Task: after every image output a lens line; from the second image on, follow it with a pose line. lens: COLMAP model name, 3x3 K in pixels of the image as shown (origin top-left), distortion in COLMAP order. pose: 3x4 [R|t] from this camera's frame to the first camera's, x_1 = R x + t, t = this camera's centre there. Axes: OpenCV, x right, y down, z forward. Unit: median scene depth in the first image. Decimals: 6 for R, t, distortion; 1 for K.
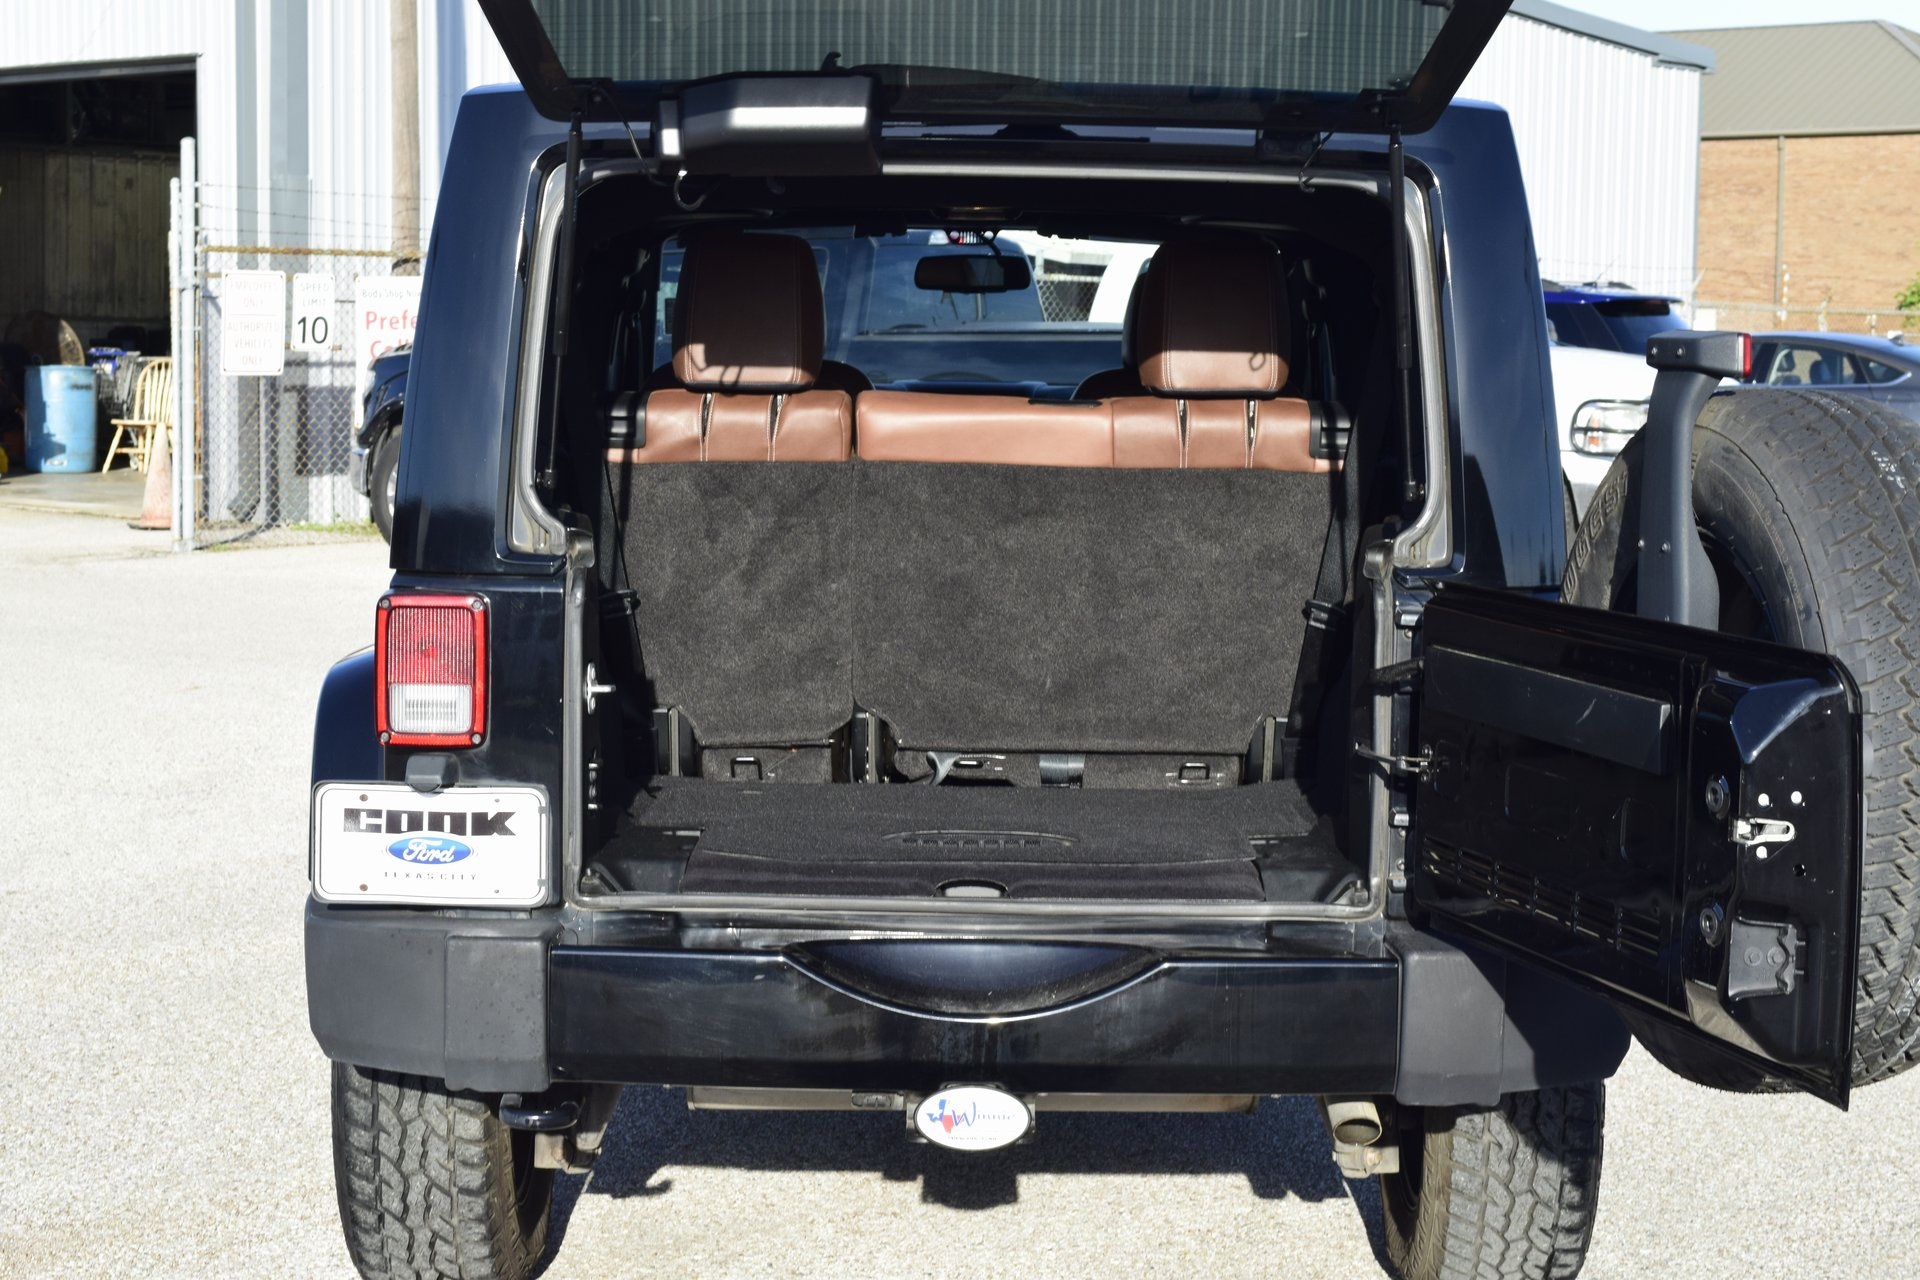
lens RADIAL K [[3414.9, 0, 960.0], [0, 3414.9, 640.0], [0, 0, 1]] dist [-0.003210, -0.032653]
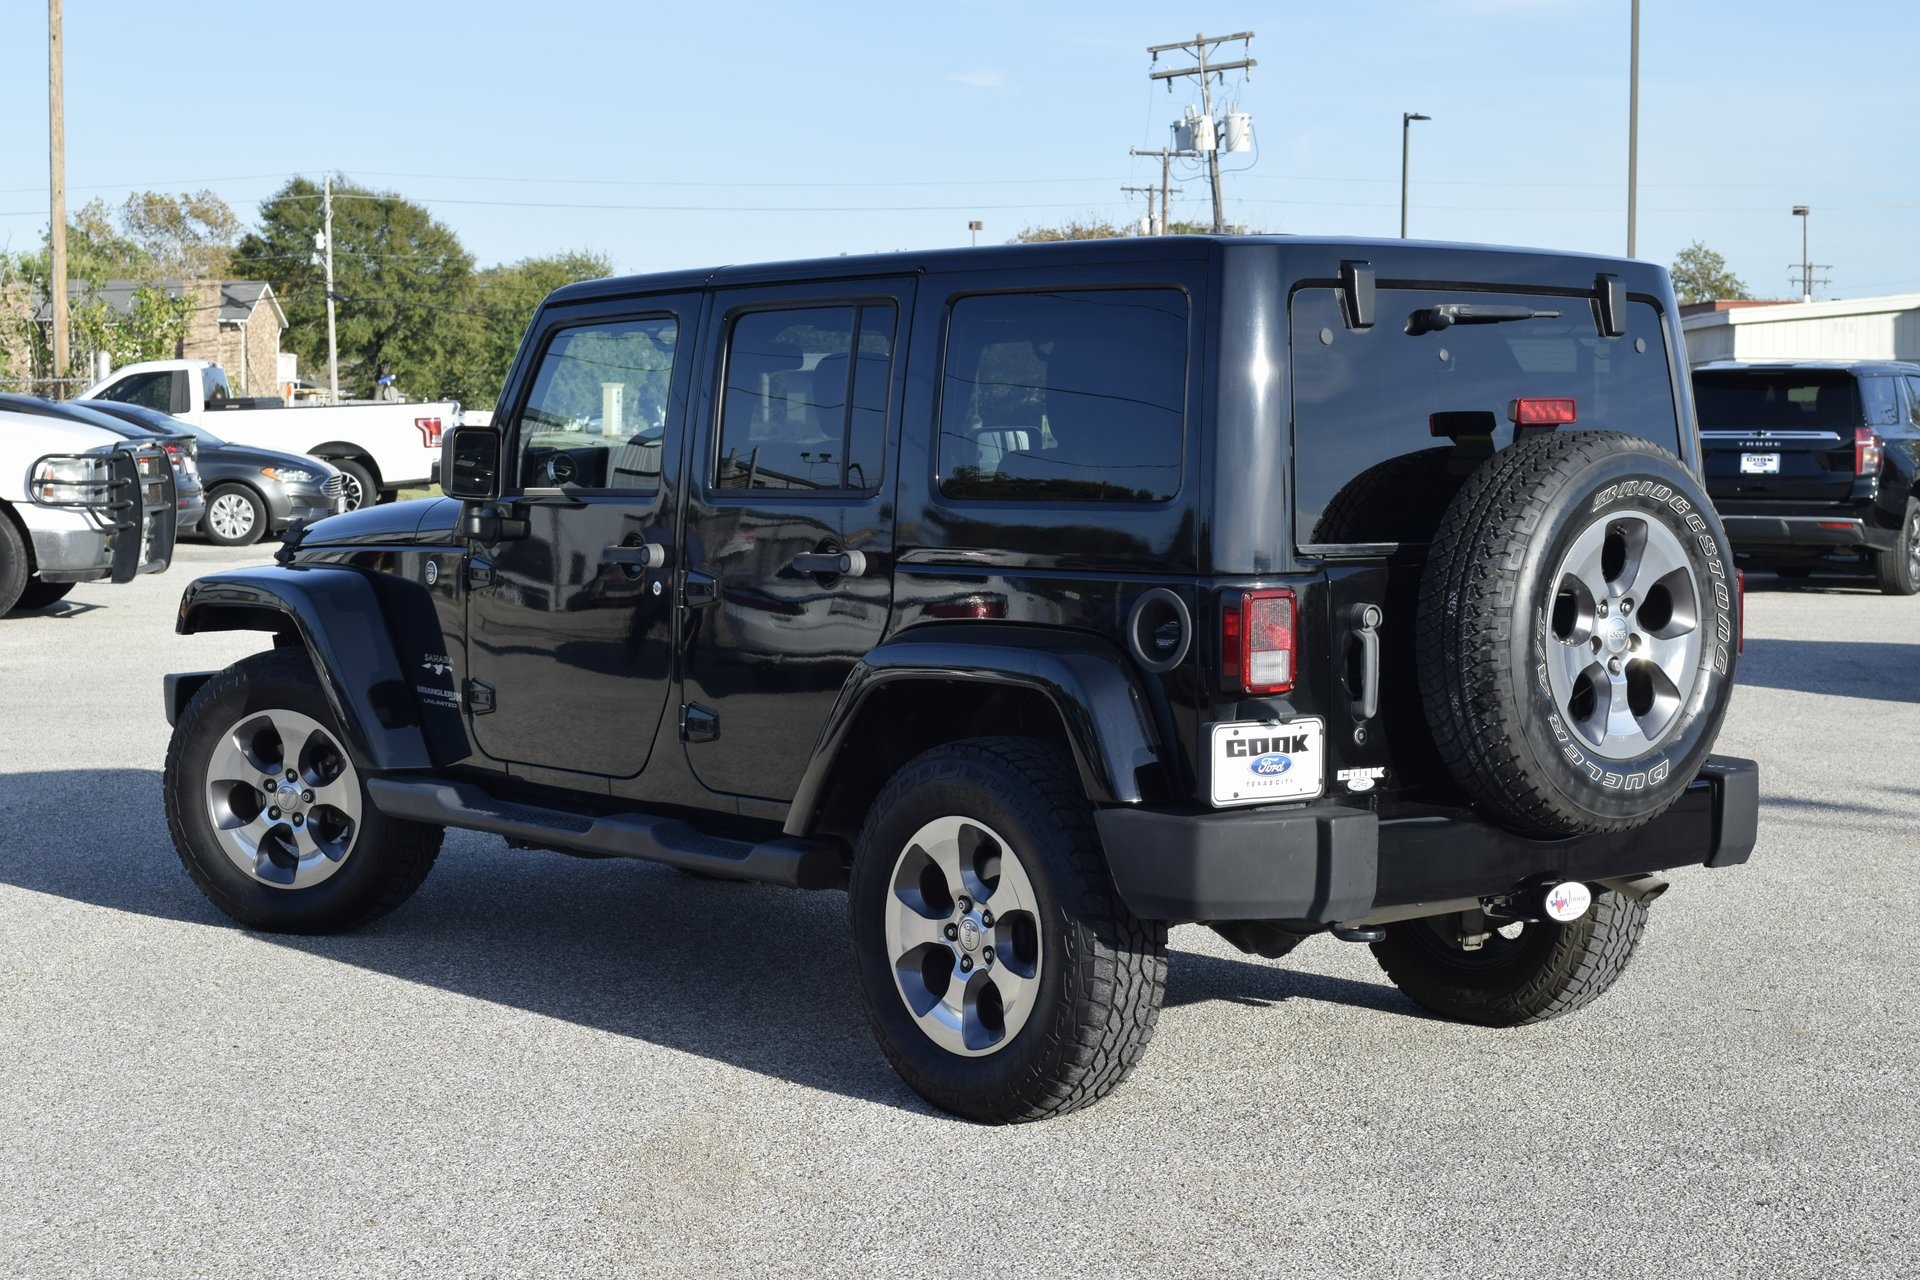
lens RADIAL K [[3257.6, 0, 960.0], [0, 3257.6, 640.0], [0, 0, 1]] dist [0.021537, -0.197624]
pose [[0.766512, -0.053964, 0.639959, -0.241772], [0.061665, 0.998044, 0.010300, -0.002976], [-0.639263, 0.031568, 0.768340, 0.003518]]
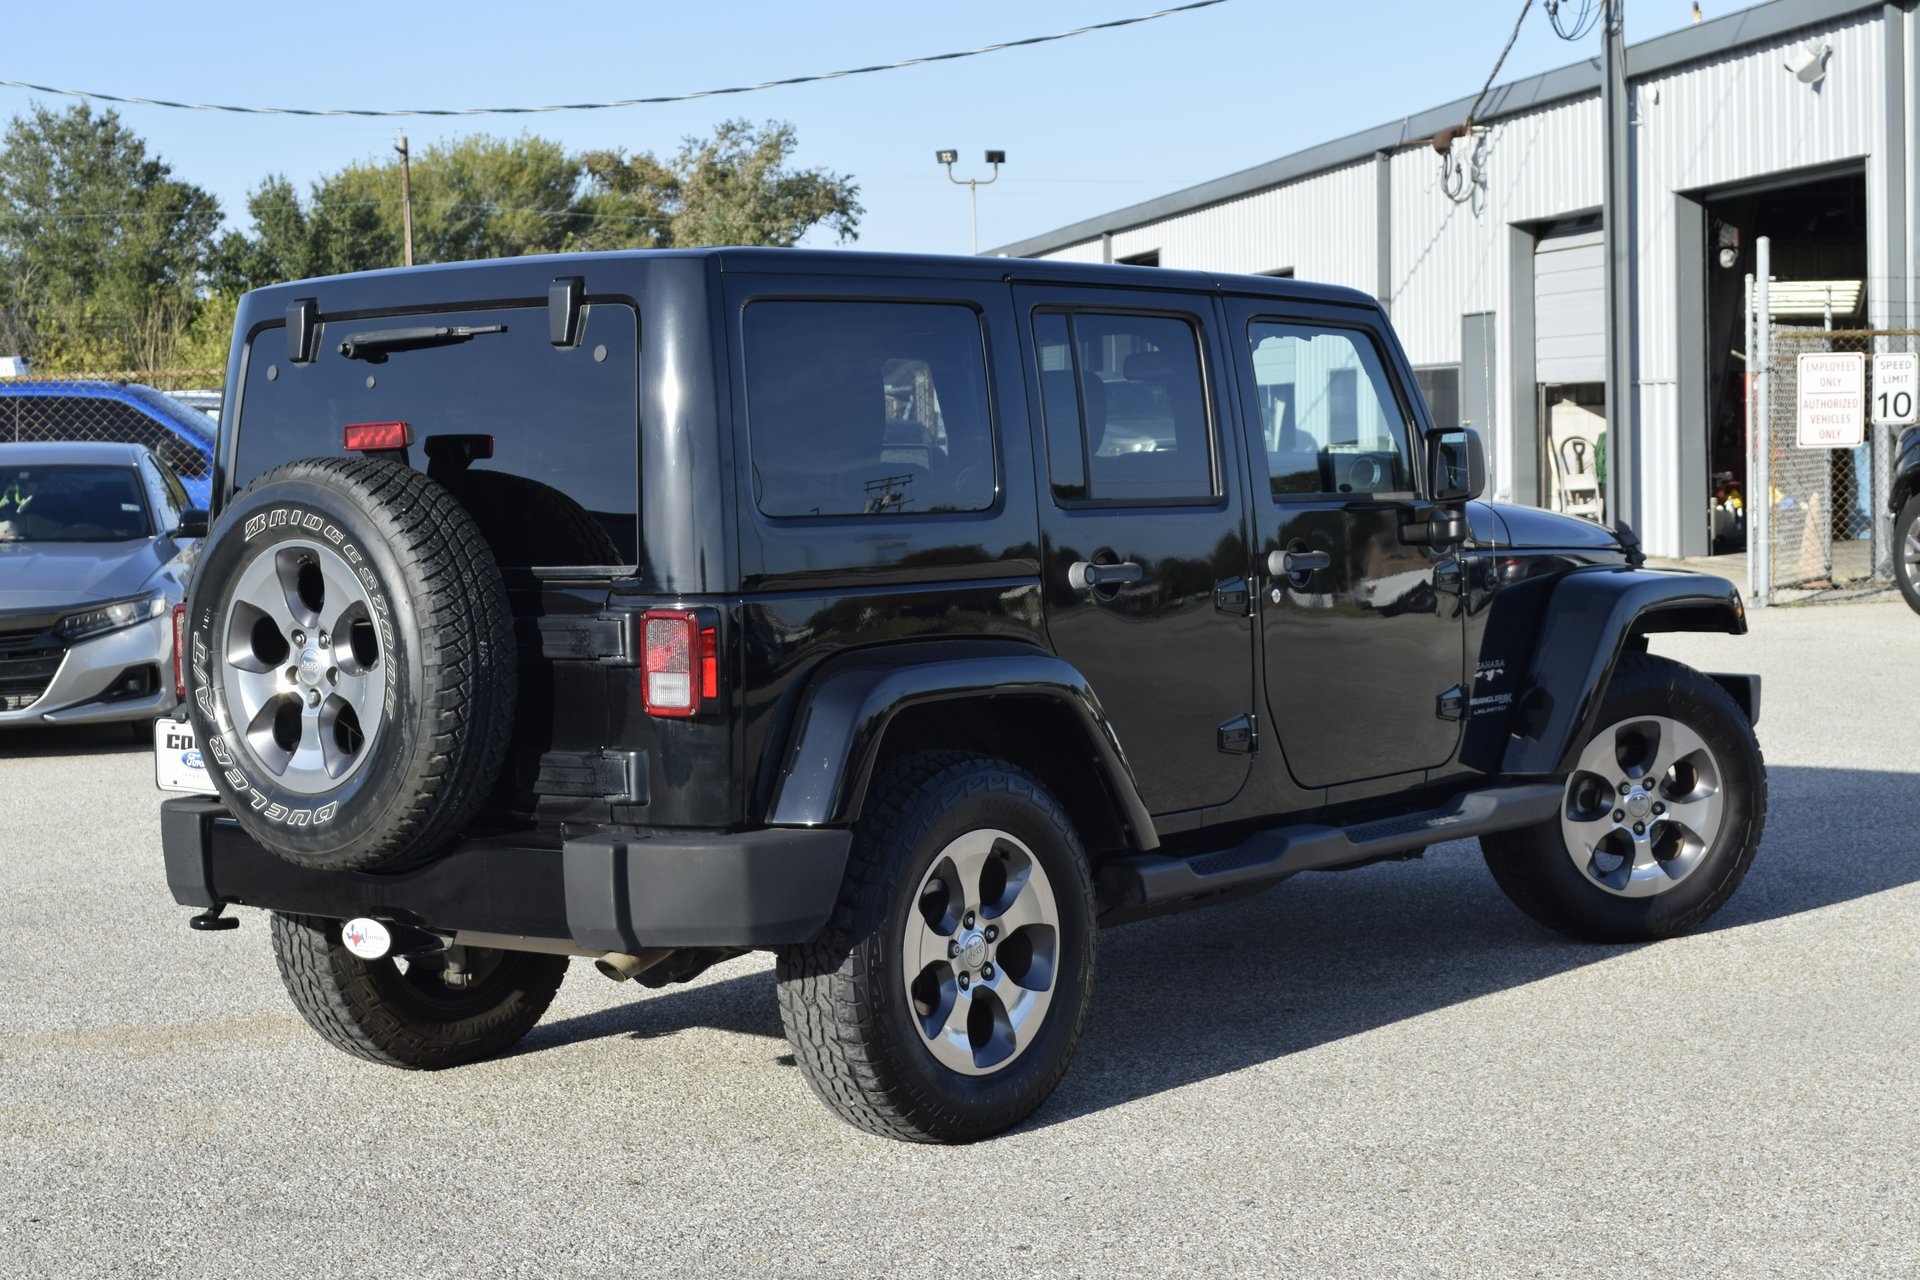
lens RADIAL K [[3257.6, 0, 960.0], [0, 3257.6, 640.0], [0, 0, 1]] dist [0.021537, -0.197624]
pose [[0.788340, 0.002679, -0.615234, 0.231268], [-0.015189, 0.999770, -0.015109, 0.004700], [0.615052, 0.021256, 0.788200, 0.000353]]
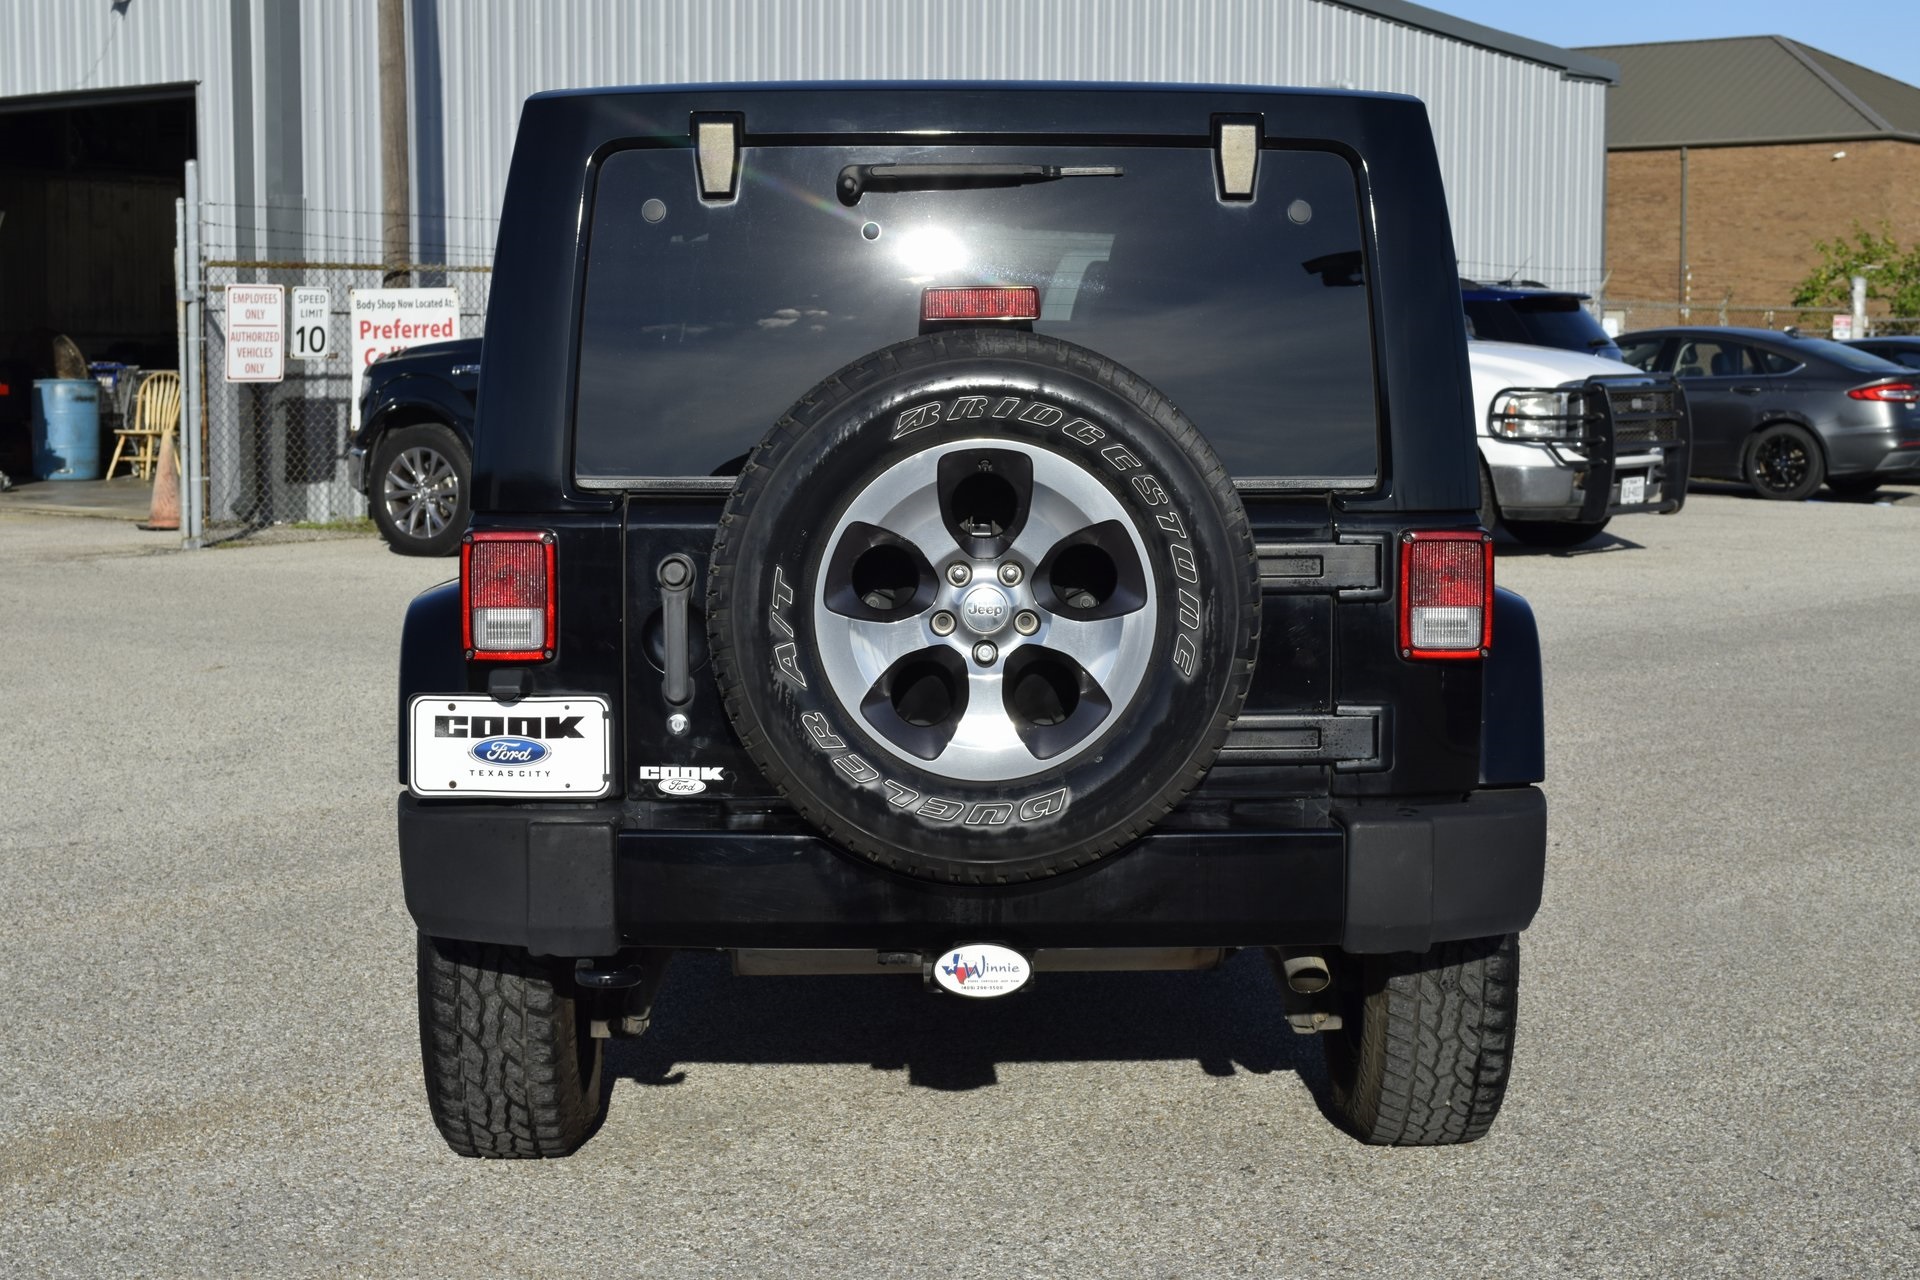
lens RADIAL K [[3257.6, 0, 960.0], [0, 3257.6, 640.0], [0, 0, 1]] dist [0.021537, -0.197624]
pose [[0.999792, -0.013399, 0.015384, -0.004096], [0.013389, 0.999910, 0.000785, 0.005323], [-0.015393, -0.000579, 0.999881, -0.022265]]
